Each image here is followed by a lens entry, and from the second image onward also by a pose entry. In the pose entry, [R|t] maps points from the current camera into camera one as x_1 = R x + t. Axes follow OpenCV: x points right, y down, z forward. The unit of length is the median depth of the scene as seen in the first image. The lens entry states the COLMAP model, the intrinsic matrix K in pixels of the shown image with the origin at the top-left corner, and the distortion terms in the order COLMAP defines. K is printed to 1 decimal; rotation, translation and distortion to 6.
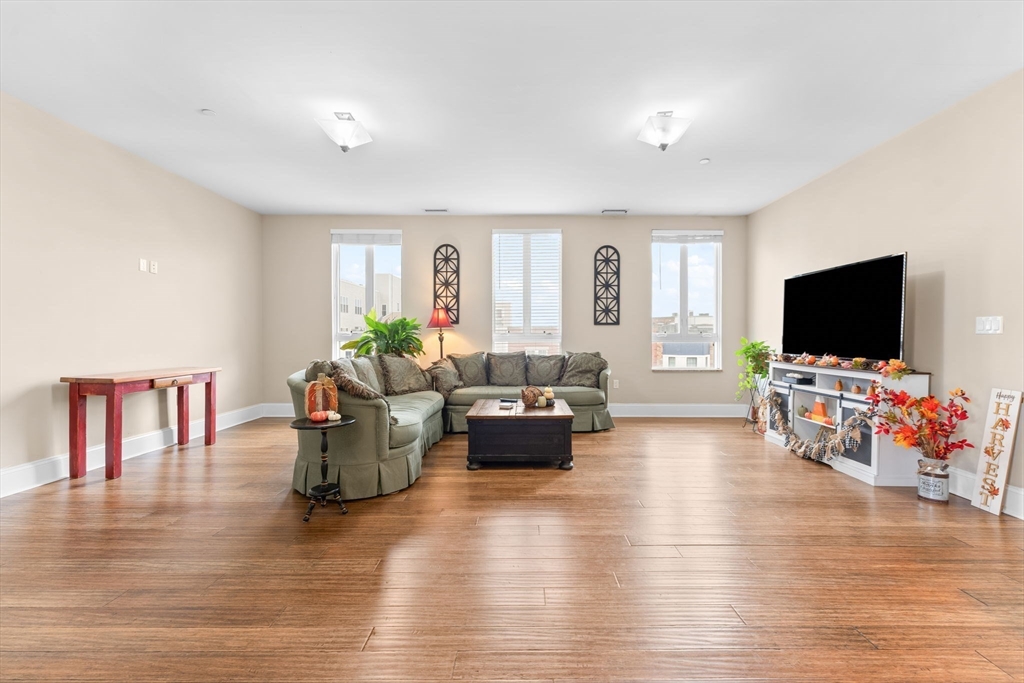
lens RADIAL K [[423.9, 0, 518.0], [0, 423.9, 338.3], [0, 0, 1]] dist [-0.000131, -0.000193]
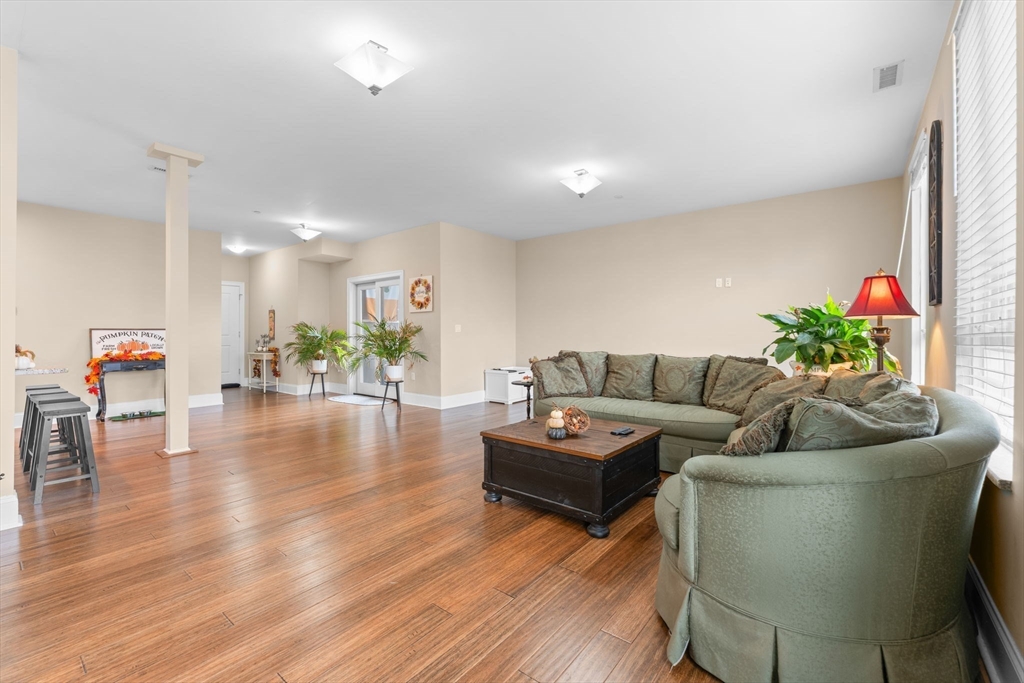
lens RADIAL K [[423.9, 0, 518.0], [0, 423.9, 338.3], [0, 0, 1]] dist [-0.000131, -0.000193]
pose [[-0.614721, 0.008377, -0.788700, 0.788222], [-0.000587, 0.999938, 0.011079, -0.006952], [0.788744, 0.007273, -0.614678, 1.690220]]
